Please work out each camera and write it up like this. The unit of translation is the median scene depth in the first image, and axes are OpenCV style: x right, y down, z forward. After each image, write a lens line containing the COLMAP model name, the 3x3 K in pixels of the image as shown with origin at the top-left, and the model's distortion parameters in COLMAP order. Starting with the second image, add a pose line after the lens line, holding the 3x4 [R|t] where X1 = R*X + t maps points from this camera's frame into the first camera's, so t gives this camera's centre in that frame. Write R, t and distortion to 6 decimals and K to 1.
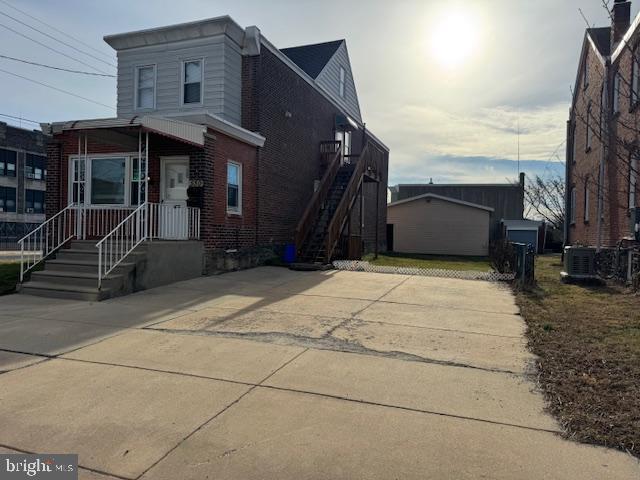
lens RADIAL K [[448.8, 0, 320.4], [0, 448.8, 237.2], [0, 0, 1]] dist [-0.010446, -0.015861]
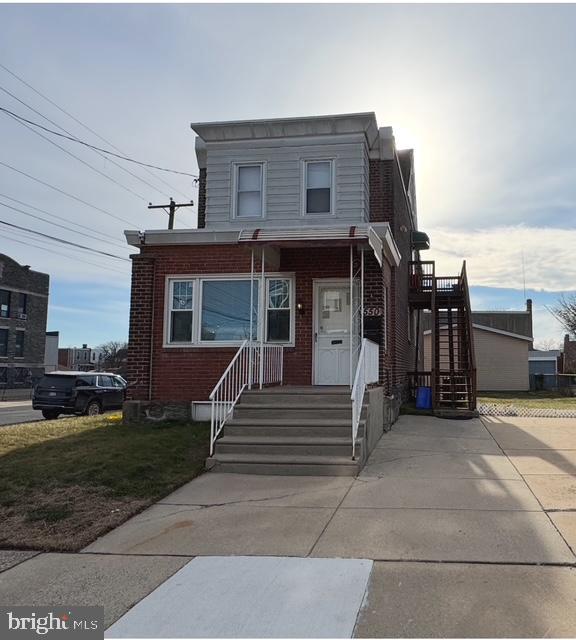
lens RADIAL K [[519.9, 0, 288.2], [0, 519.9, 320.9], [0, 0, 1]] dist [0.001482, -0.004114]
pose [[0.976974, -0.003982, 0.213320, -0.544878], [0.024296, 0.995399, -0.092689, -0.022008], [-0.211970, 0.095738, 0.972576, 0.125573]]
